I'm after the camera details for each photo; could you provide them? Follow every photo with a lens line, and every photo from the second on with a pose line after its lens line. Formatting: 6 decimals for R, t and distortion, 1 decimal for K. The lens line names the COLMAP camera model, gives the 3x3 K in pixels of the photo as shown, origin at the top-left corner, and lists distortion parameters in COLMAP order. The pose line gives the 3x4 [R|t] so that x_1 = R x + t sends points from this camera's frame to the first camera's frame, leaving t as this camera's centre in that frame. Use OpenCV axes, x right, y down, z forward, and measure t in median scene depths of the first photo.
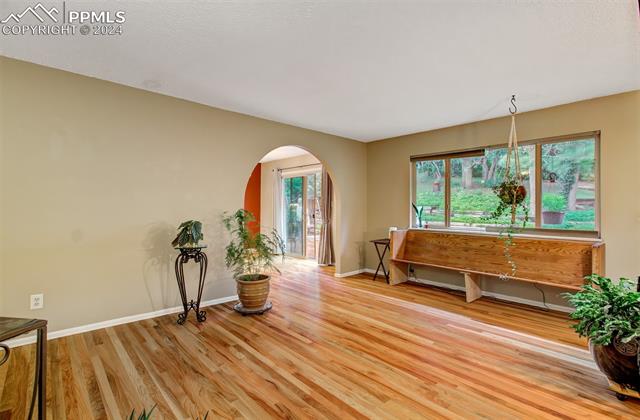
lens RADIAL K [[300.2, 0, 322.3], [0, 300.2, 209.2], [0, 0, 1]] dist [-0.003690, 0.002812]
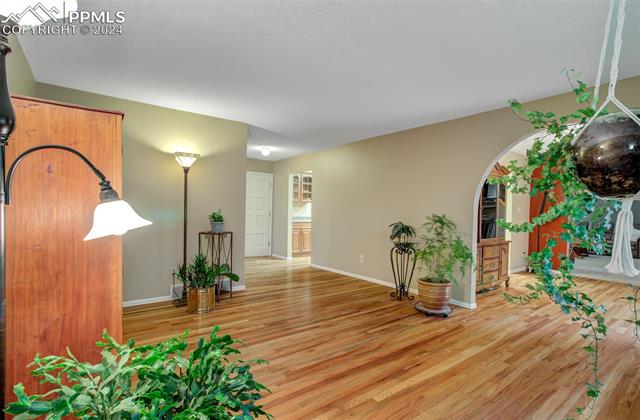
lens RADIAL K [[300.2, 0, 323.1], [0, 300.2, 212.4], [0, 0, 1]] dist [-0.003690, 0.002812]
pose [[-0.096369, -0.006259, -0.995326, 1.058605], [-0.015502, 0.999868, -0.004787, 0.010572], [0.995225, 0.014968, -0.096453, 0.916416]]
